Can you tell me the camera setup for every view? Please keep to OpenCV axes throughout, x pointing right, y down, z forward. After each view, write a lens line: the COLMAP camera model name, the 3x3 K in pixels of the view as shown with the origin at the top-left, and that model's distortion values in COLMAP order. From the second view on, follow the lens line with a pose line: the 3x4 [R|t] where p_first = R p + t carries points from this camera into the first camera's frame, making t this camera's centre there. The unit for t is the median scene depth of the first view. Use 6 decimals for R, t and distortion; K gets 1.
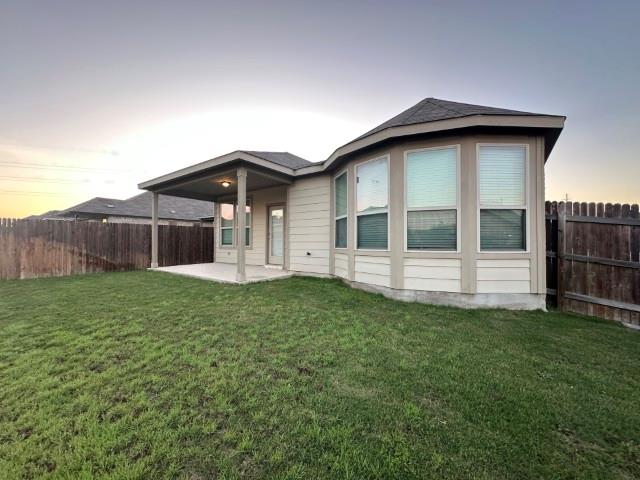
lens RADIAL K [[256.7, 0, 319.4], [0, 256.7, 238.4], [0, 0, 1]] dist [-0.000967, 0.000102]
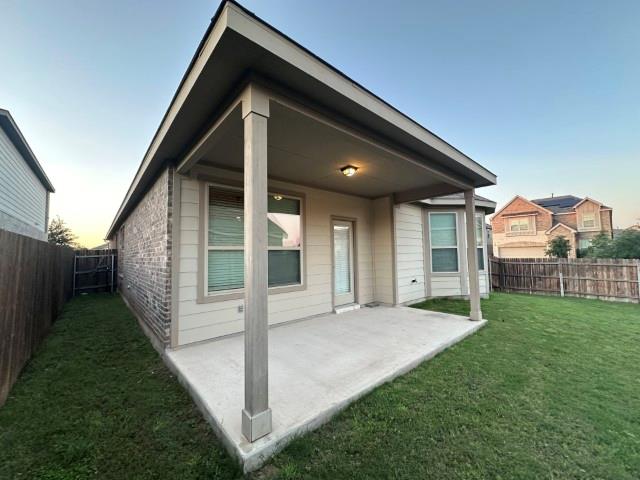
lens RADIAL K [[256.7, 0, 319.4], [0, 256.7, 238.4], [0, 0, 1]] dist [-0.000967, 0.000102]
pose [[0.166362, 0.131686, 0.977232, -0.838336], [0.054384, 0.988309, -0.142437, 0.016046], [-0.984564, 0.076842, 0.157255, 0.930836]]
